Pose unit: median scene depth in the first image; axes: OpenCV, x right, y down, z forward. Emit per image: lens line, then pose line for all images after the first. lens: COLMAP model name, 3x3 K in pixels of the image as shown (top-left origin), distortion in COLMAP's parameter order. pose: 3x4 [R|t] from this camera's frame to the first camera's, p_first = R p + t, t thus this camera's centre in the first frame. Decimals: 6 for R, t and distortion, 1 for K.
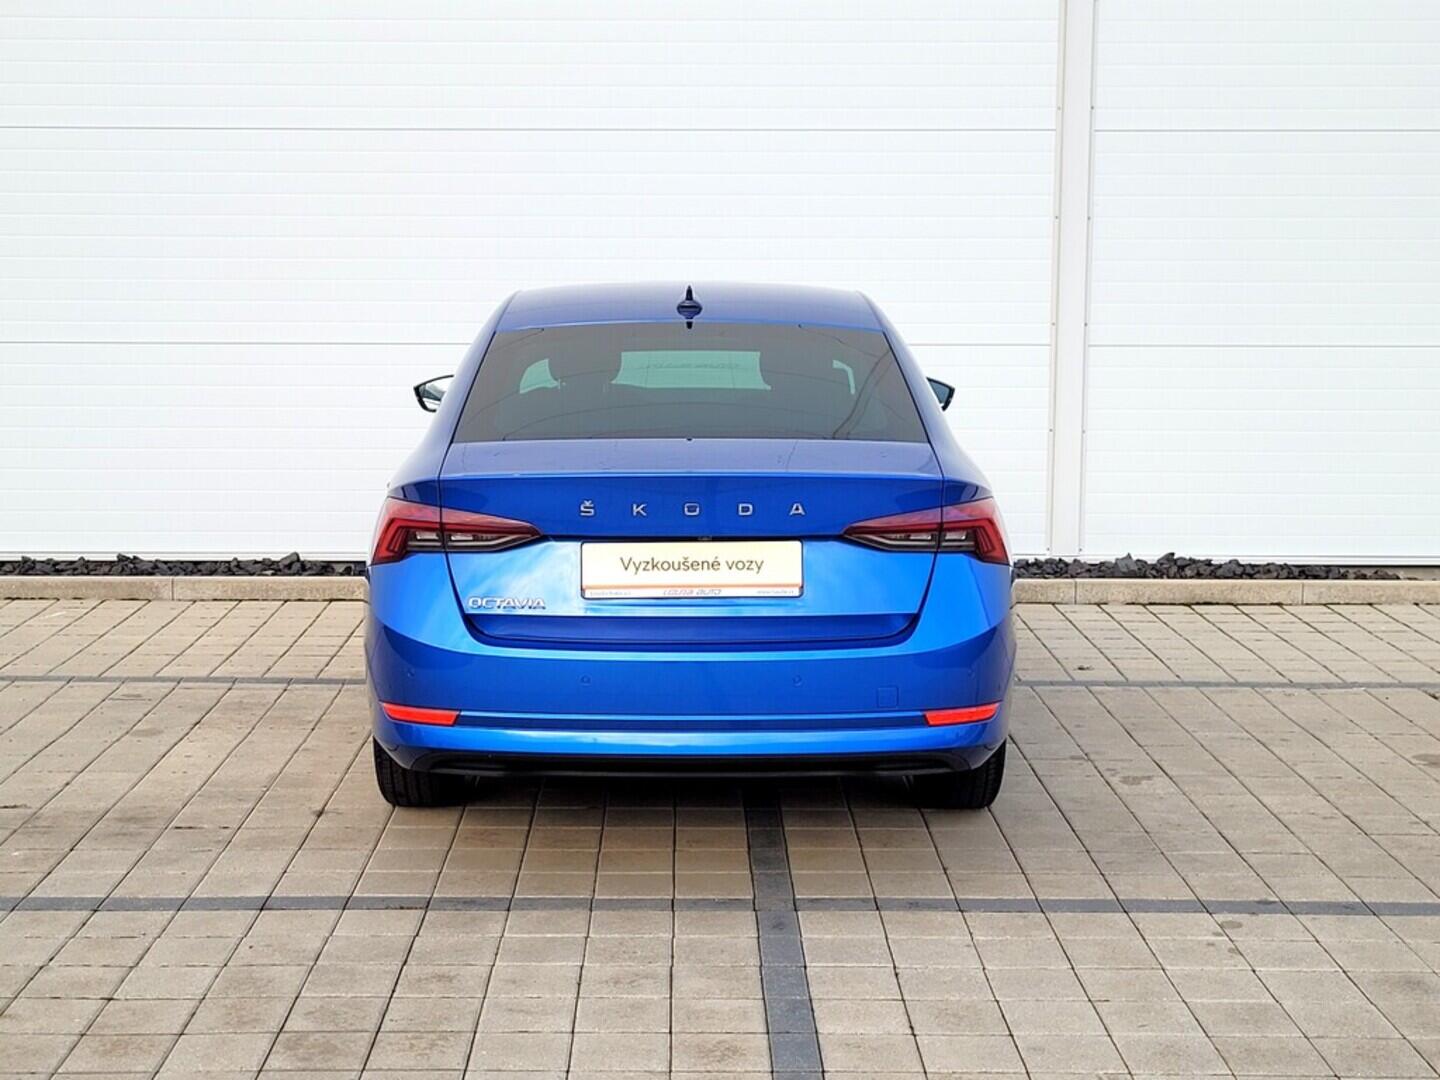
lens RADIAL K [[2099.8, 0, 694.5], [0, 2099.8, 543.2], [0, 0, 1]] dist [0.048300, 0.000000]
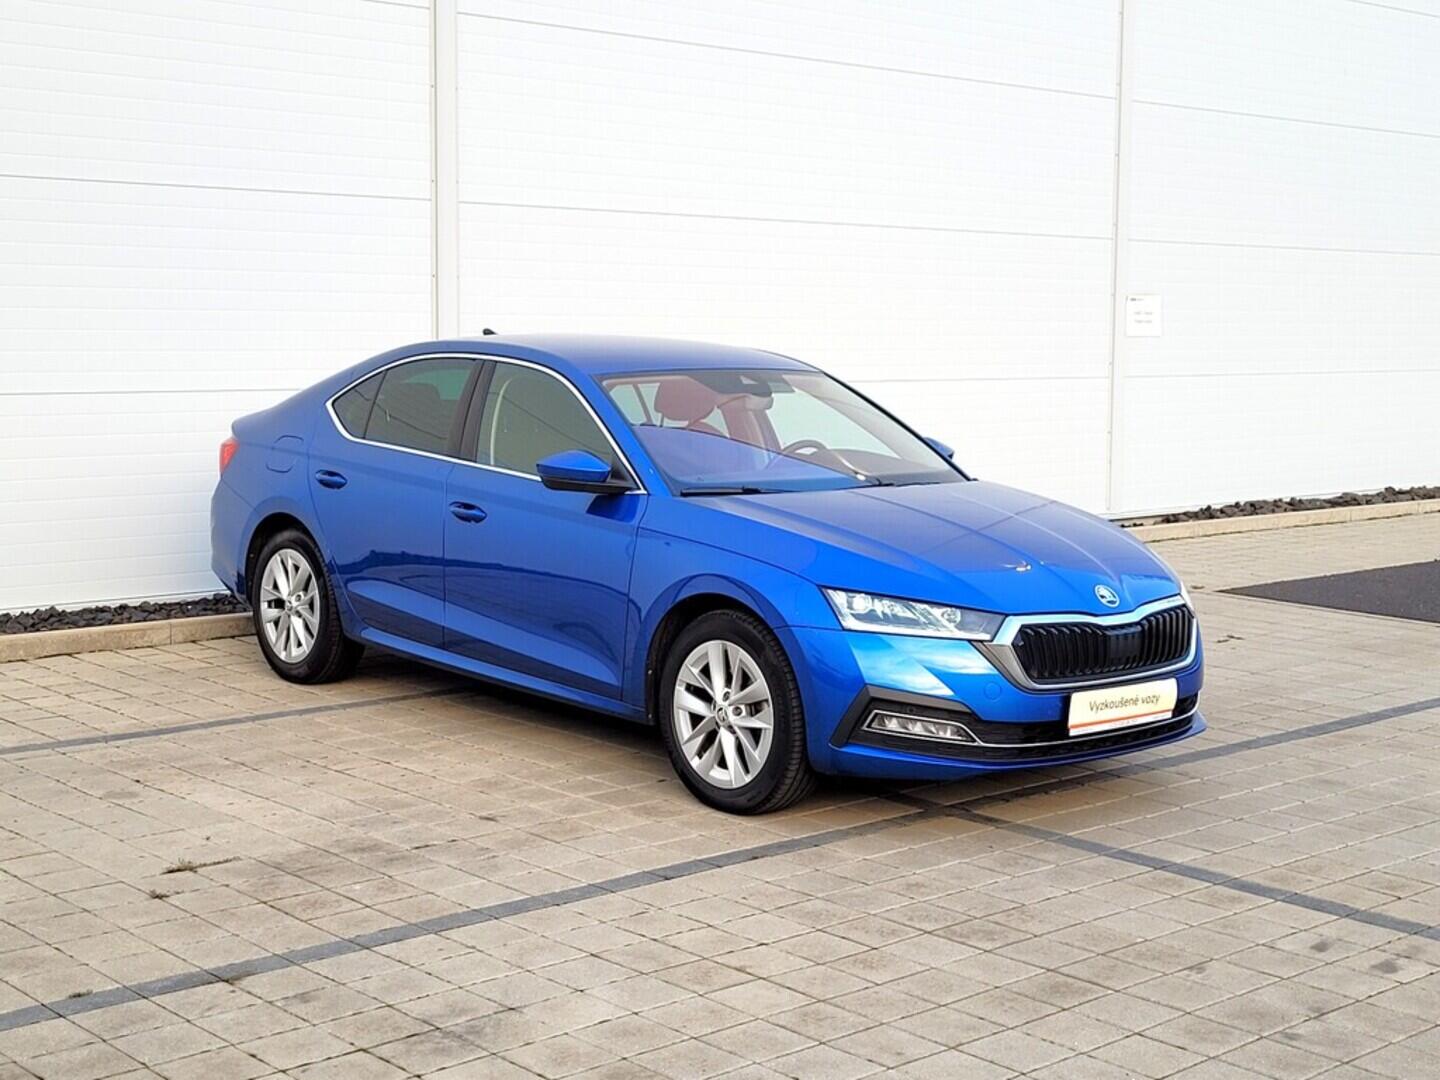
lens RADIAL K [[2095.5, 0, 710.9], [0, 2095.5, 526.9], [0, 0, 1]] dist [0.035247, 0.000000]
pose [[0.743339, -0.062056, 0.666030, -0.939563], [0.079096, 0.996856, 0.004603, -0.023273], [-0.664222, 0.049259, 0.745911, 0.109615]]
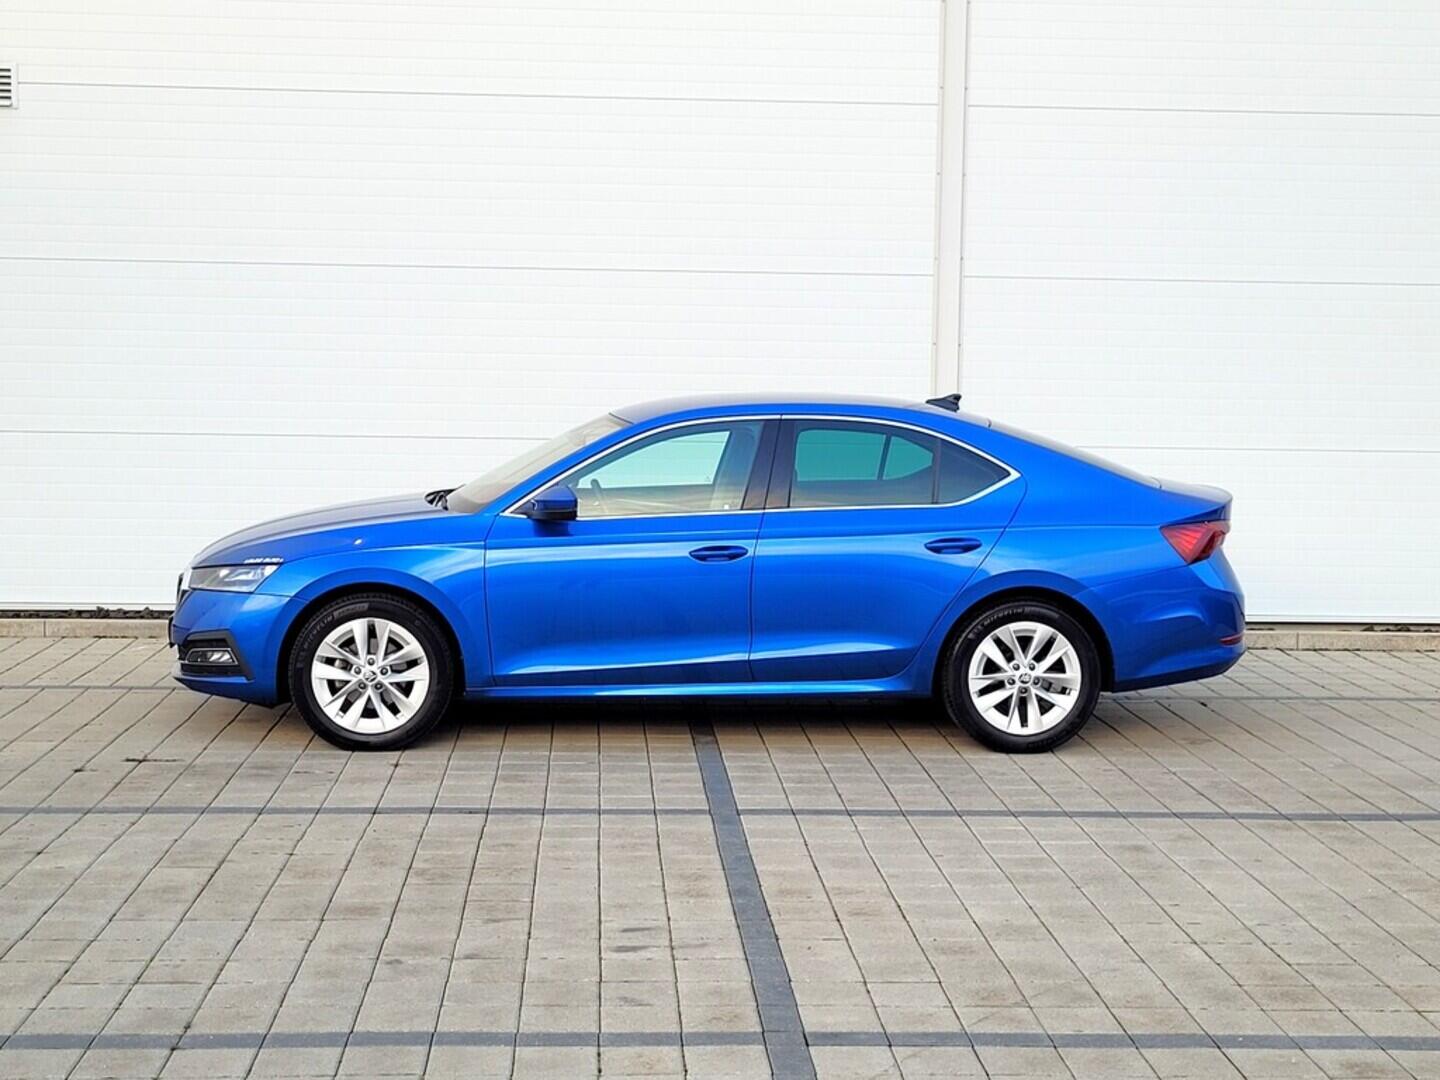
lens RADIAL K [[2095.5, 0, 719.5], [0, 2095.5, 542.2], [0, 0, 1]] dist [0.035247, 0.000000]
pose [[0.998506, 0.009275, 0.053843, -0.045718], [-0.006465, 0.998619, -0.052136, 0.059576], [-0.054252, 0.051710, 0.997187, -0.472800]]
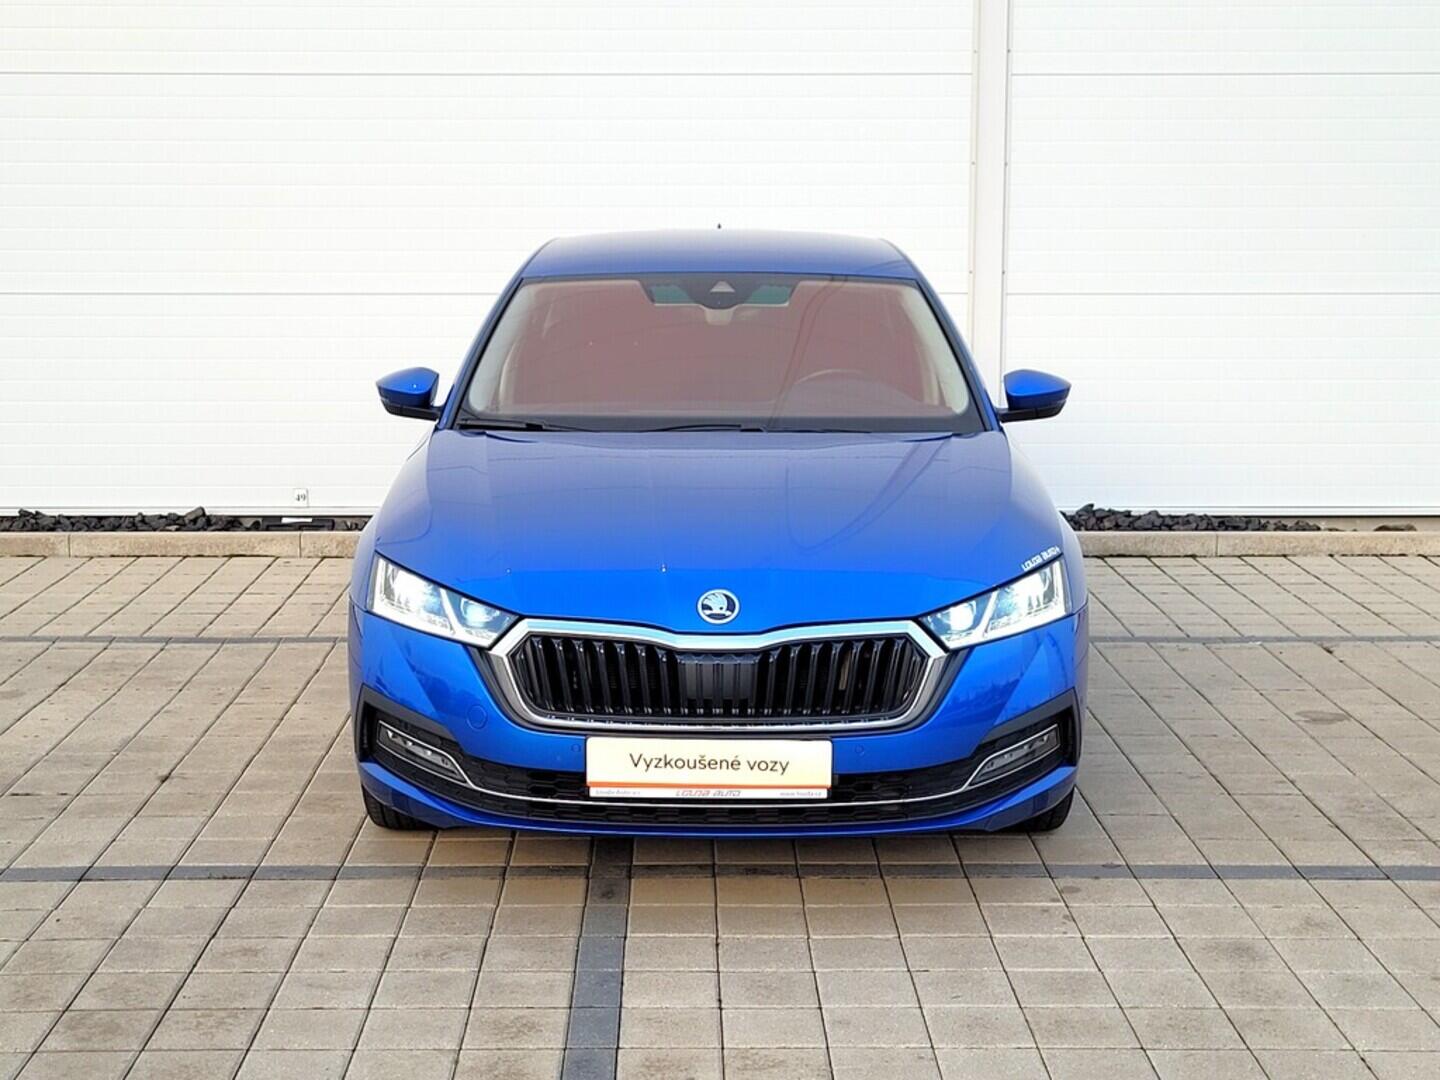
lens RADIAL K [[2099.8, 0, 707.9], [0, 2099.8, 537.5], [0, 0, 1]] dist [0.048300, 0.000000]
pose [[0.999960, -0.003785, 0.008059, 0.076558], [0.003604, 0.999743, 0.022369, -0.005033], [-0.008141, -0.022339, 0.999717, 0.026841]]
